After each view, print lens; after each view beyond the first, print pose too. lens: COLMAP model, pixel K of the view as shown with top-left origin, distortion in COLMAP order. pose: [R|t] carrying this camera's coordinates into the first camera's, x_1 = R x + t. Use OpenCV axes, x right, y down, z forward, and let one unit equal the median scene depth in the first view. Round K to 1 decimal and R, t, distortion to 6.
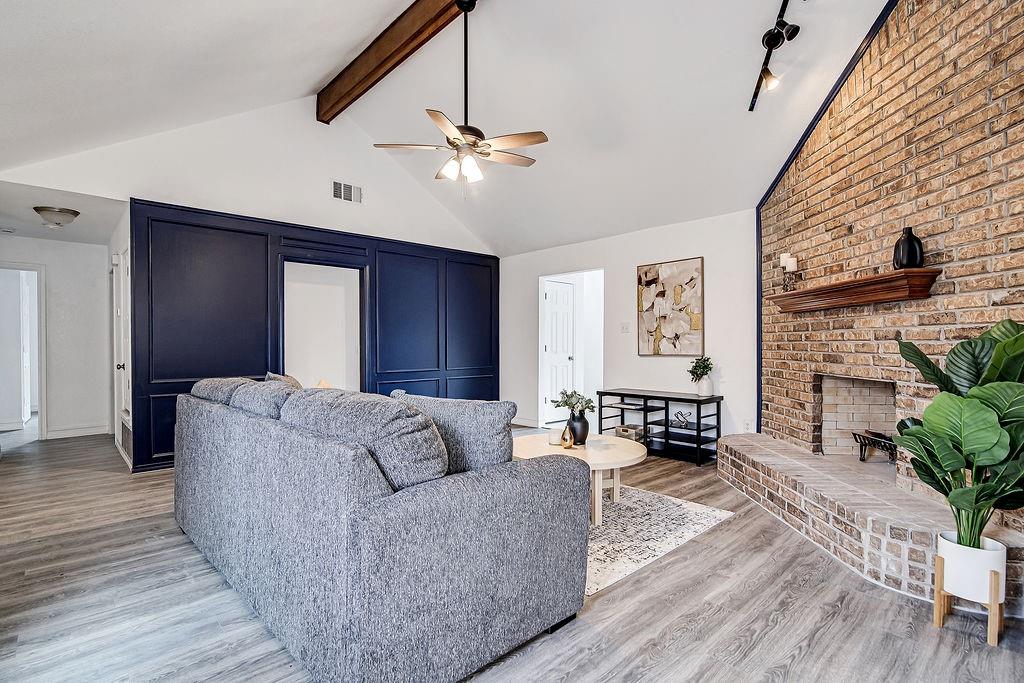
lens RADIAL K [[490.7, 0, 509.9], [0, 490.7, 333.7], [0, 0, 1]] dist [-0.002018, -0.000365]
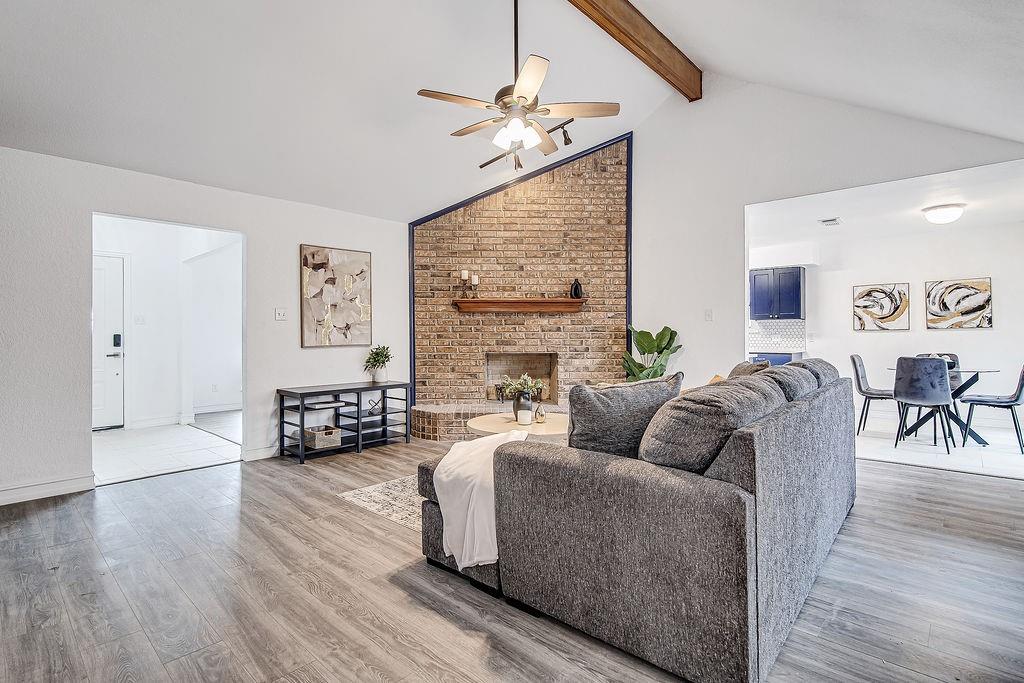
lens RADIAL K [[490.7, 0, 509.9], [0, 490.7, 333.7], [0, 0, 1]] dist [-0.002018, -0.000365]
pose [[-0.079512, 0.005449, 0.996819, -0.909677], [-0.015318, 0.999860, -0.006688, 0.028945], [-0.996716, -0.015801, -0.079418, 1.025538]]
